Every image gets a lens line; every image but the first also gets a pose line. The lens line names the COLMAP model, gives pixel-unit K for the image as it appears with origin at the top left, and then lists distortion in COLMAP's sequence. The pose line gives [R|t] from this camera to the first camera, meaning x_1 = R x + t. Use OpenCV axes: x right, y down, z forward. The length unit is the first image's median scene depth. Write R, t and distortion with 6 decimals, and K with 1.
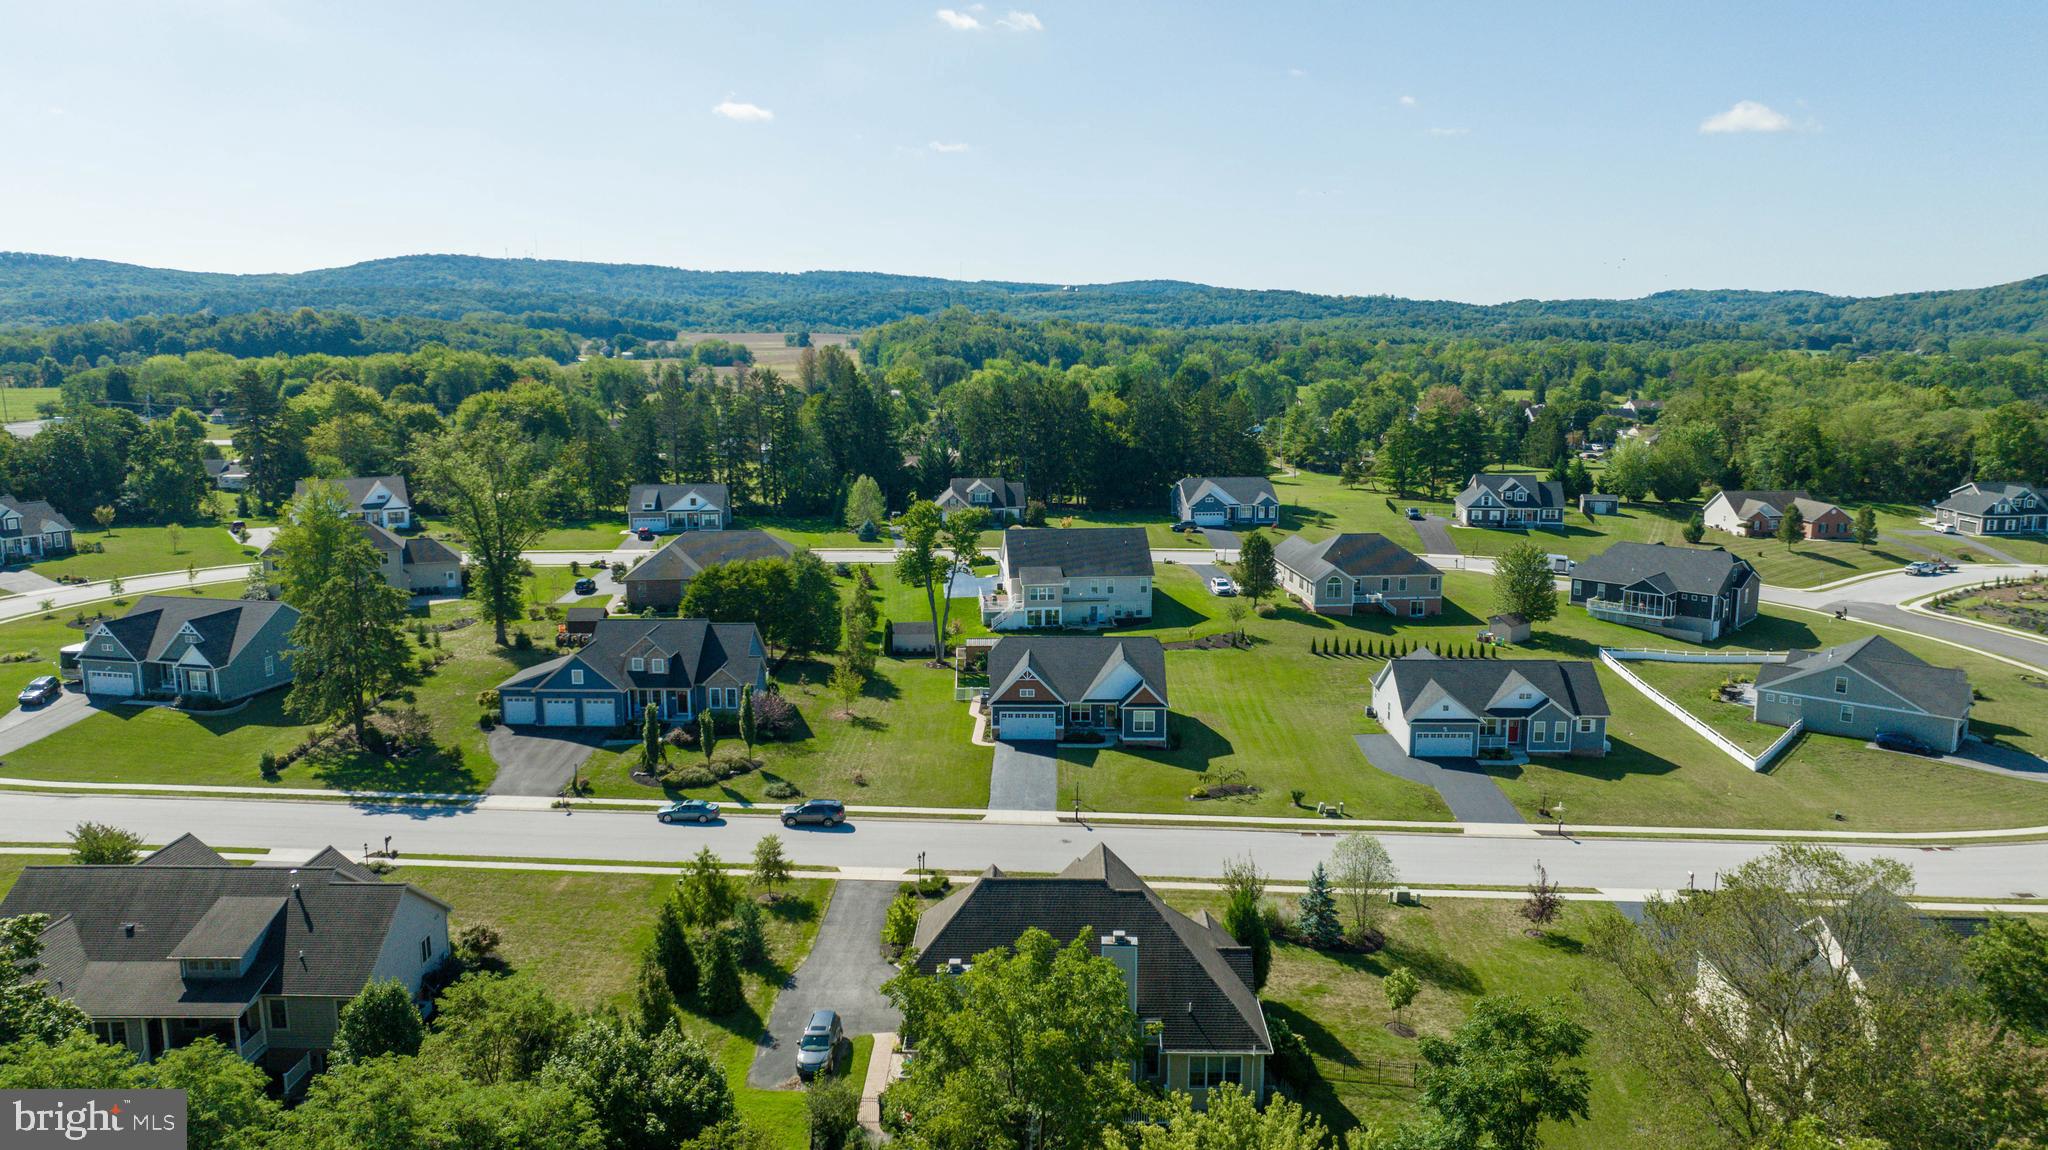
lens RADIAL K [[1447.1, 0, 1036.4], [0, 1447.1, 580.3], [0, 0, 1]] dist [-0.036335, 0.027759]
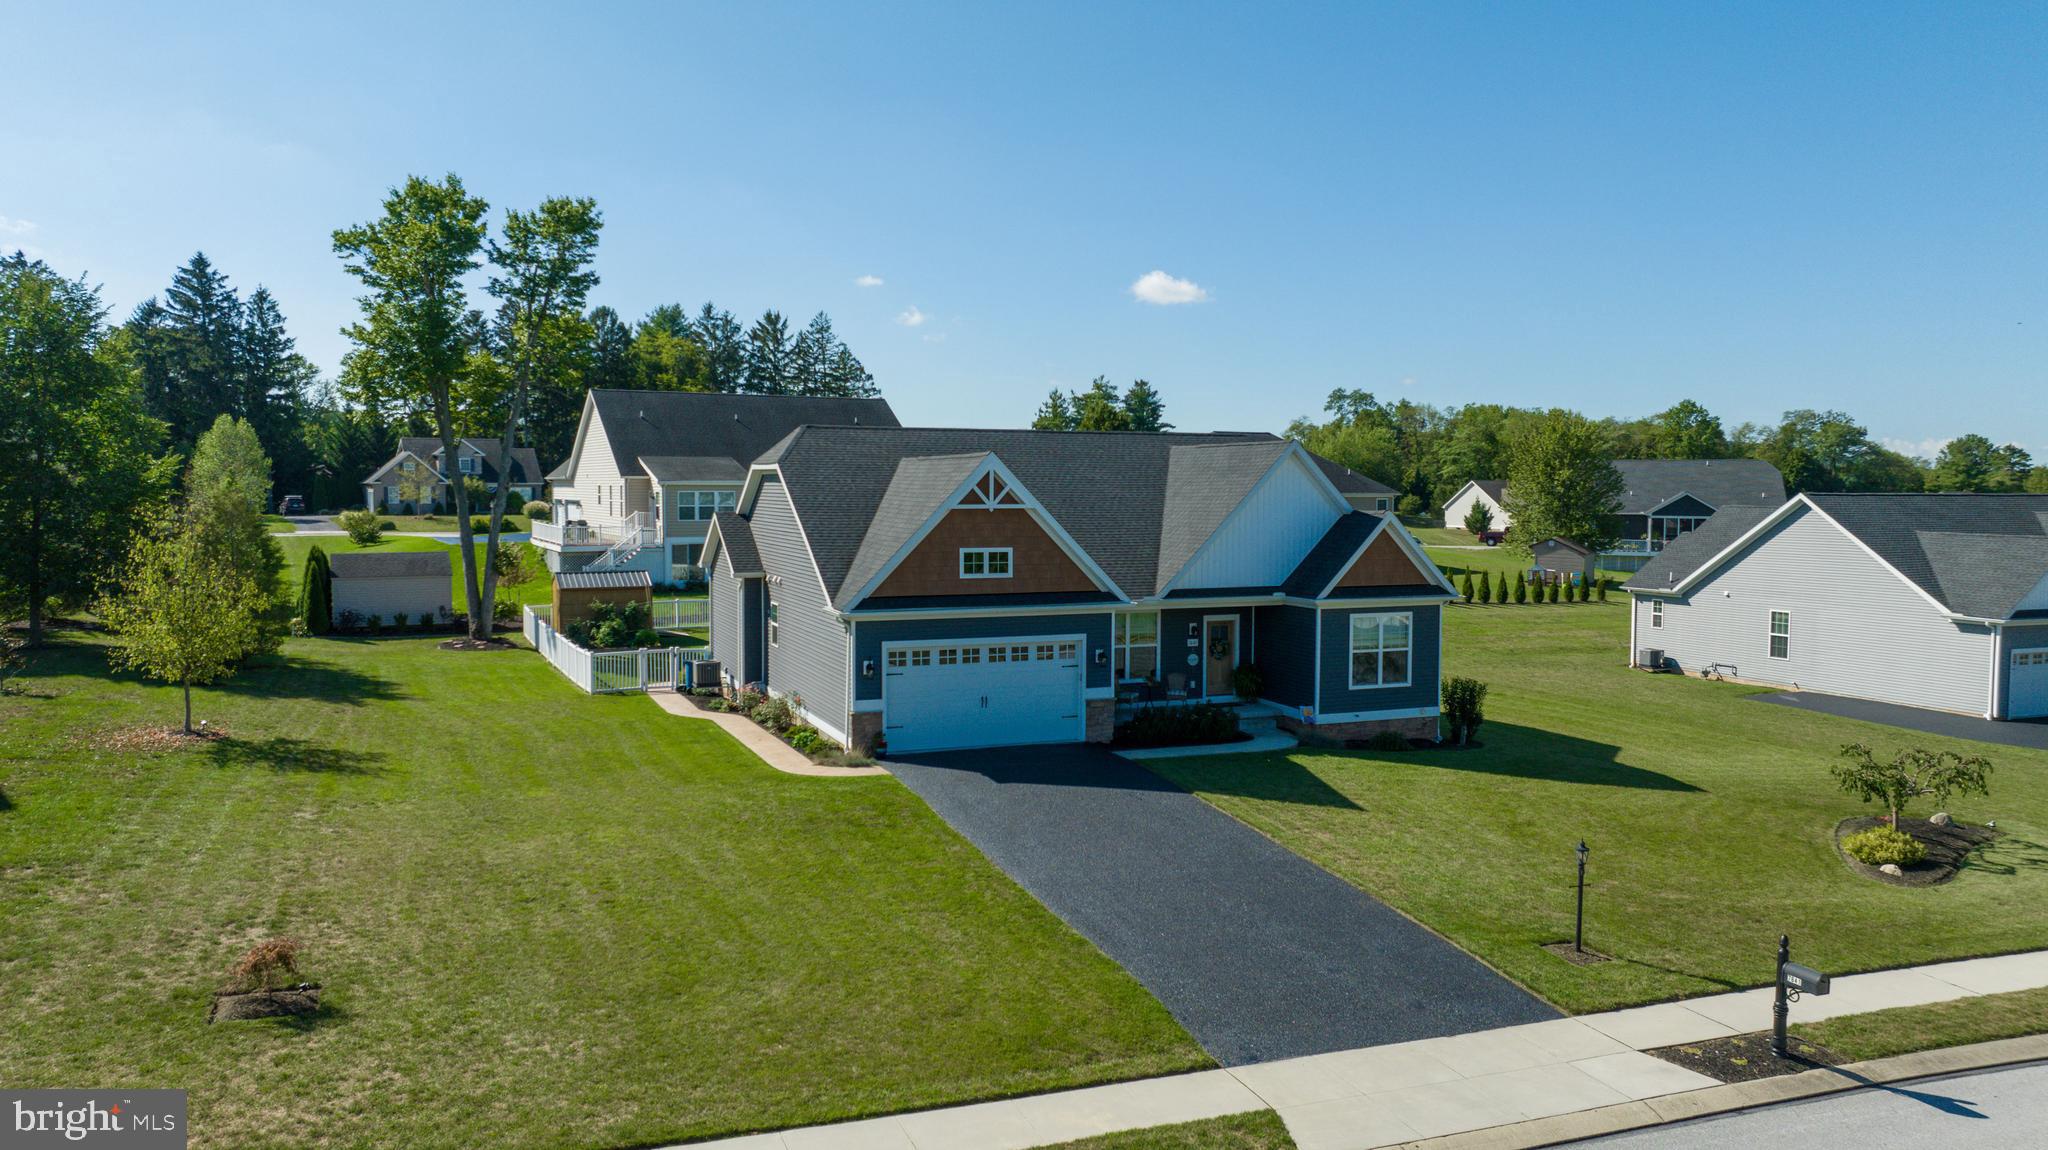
lens RADIAL K [[1447.1, 0, 1034.4], [0, 1447.1, 578.7], [0, 0, 1]] dist [-0.036335, 0.027759]
pose [[0.920300, -0.023395, 0.390513, -0.054424], [0.067426, 0.992758, -0.099425, 0.058930], [-0.385359, 0.117831, 0.915213, 0.419441]]
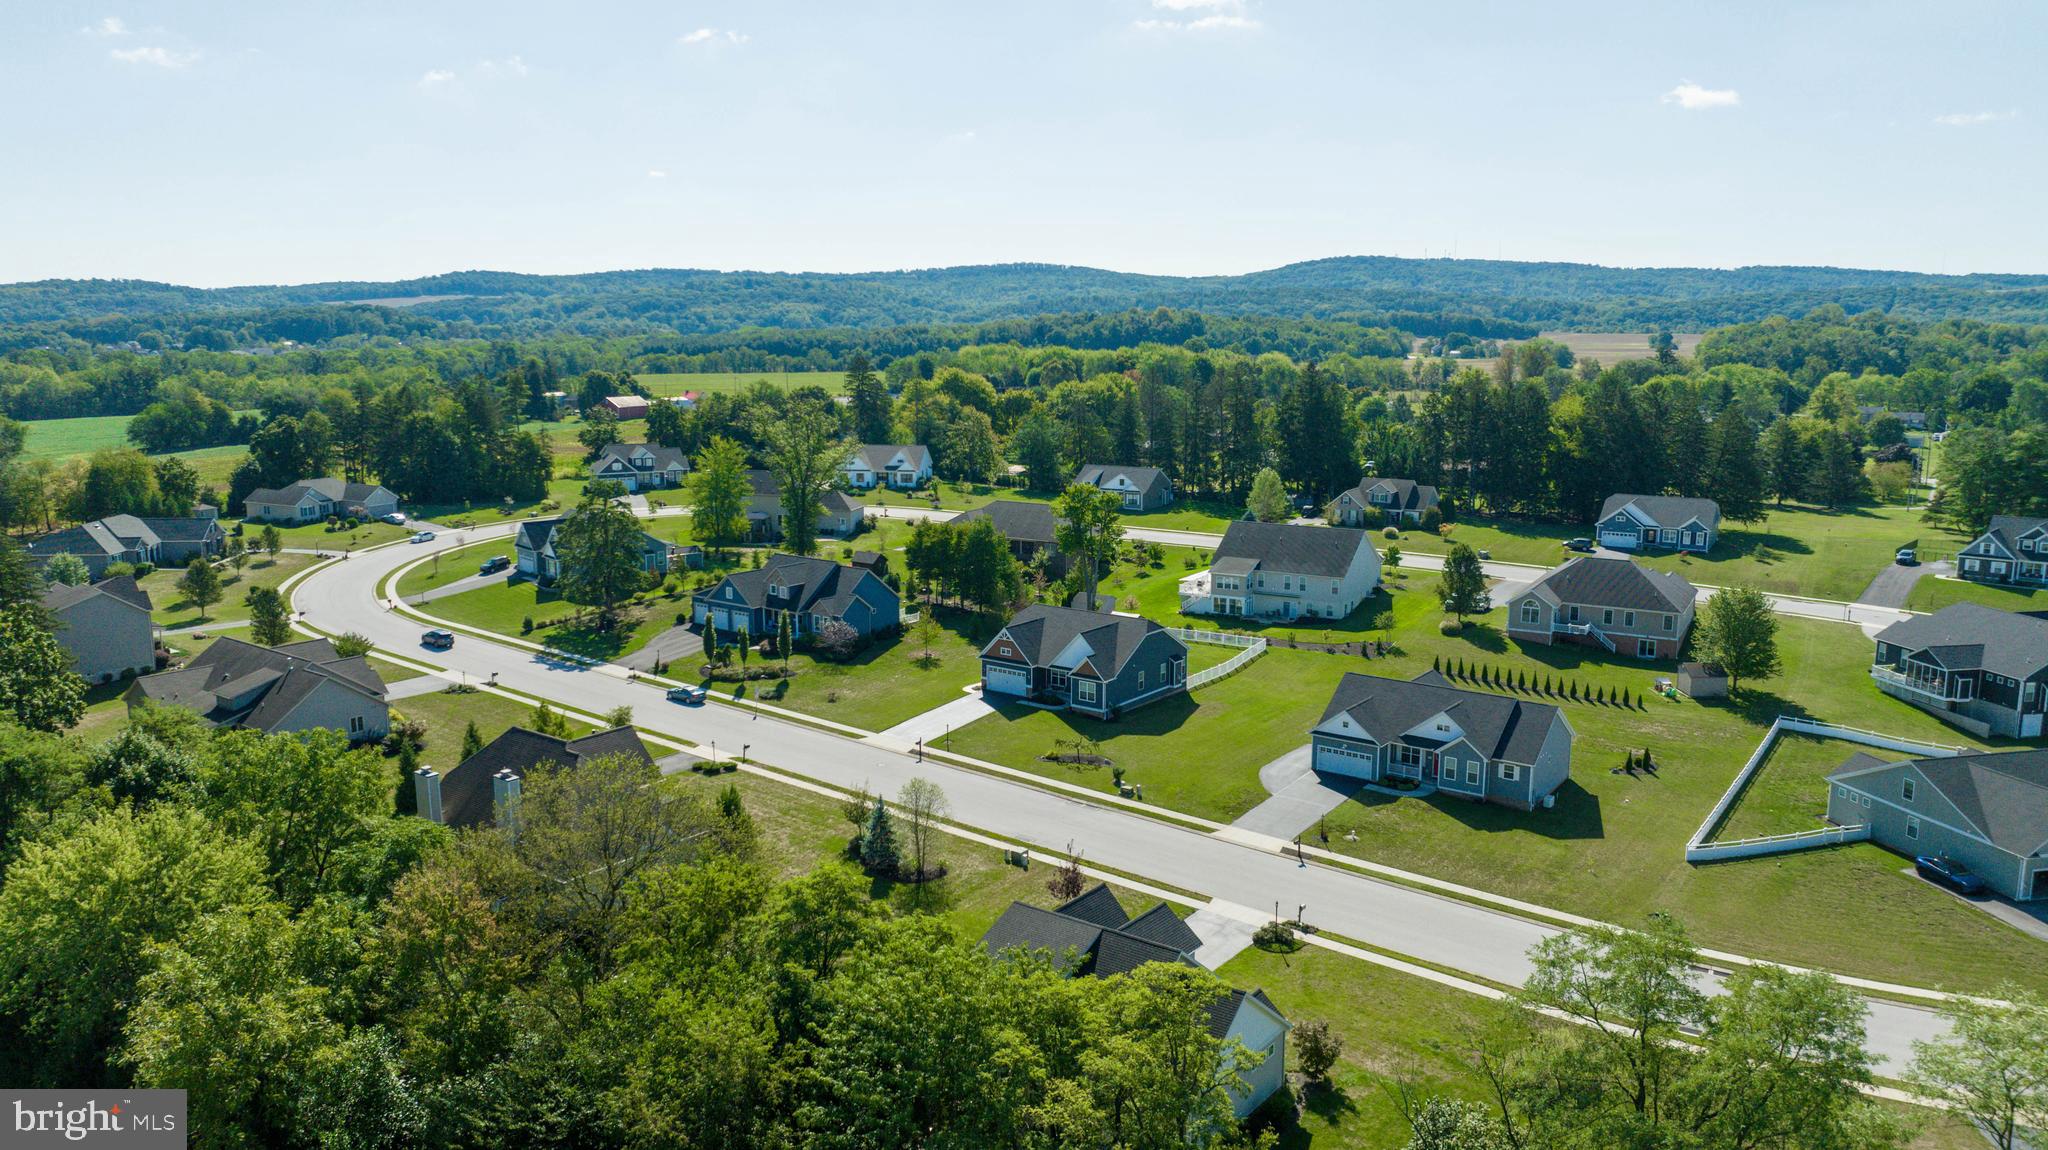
lens RADIAL K [[1447.1, 0, 1017.6], [0, 1447.1, 565.3], [0, 0, 1]] dist [-0.036335, 0.027759]
pose [[0.803273, 0.099134, -0.587303, 0.362536], [-0.104444, 0.994217, 0.024968, -0.009927], [0.586381, 0.041285, 0.808982, 0.048463]]
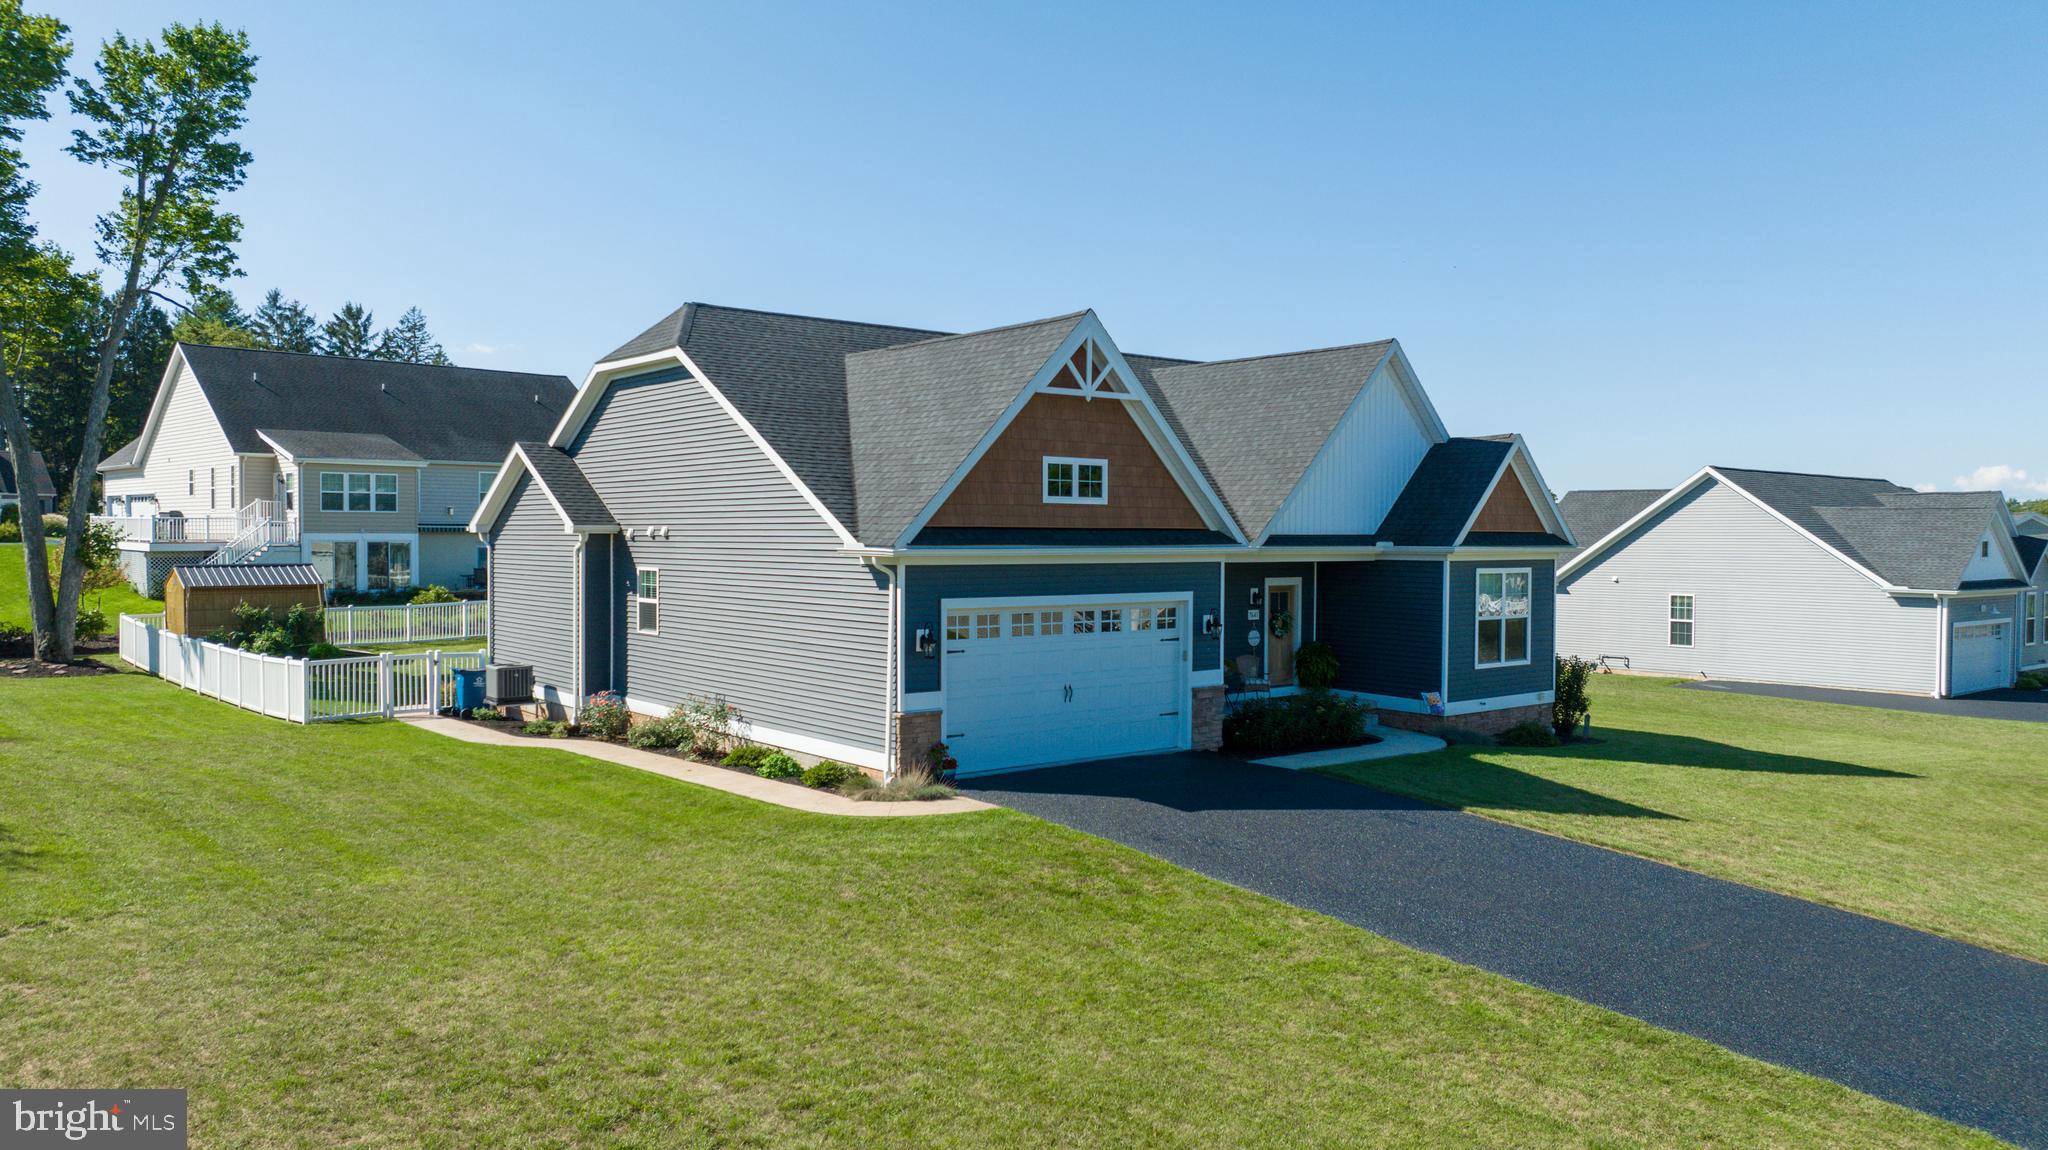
lens RADIAL K [[1447.1, 0, 1032.0], [0, 1447.1, 571.6], [0, 0, 1]] dist [-0.036335, 0.027759]
pose [[0.764894, -0.013888, 0.644007, -0.065621], [0.110383, 0.987805, -0.109801, 0.058673], [-0.634628, 0.155074, 0.757099, 0.482863]]
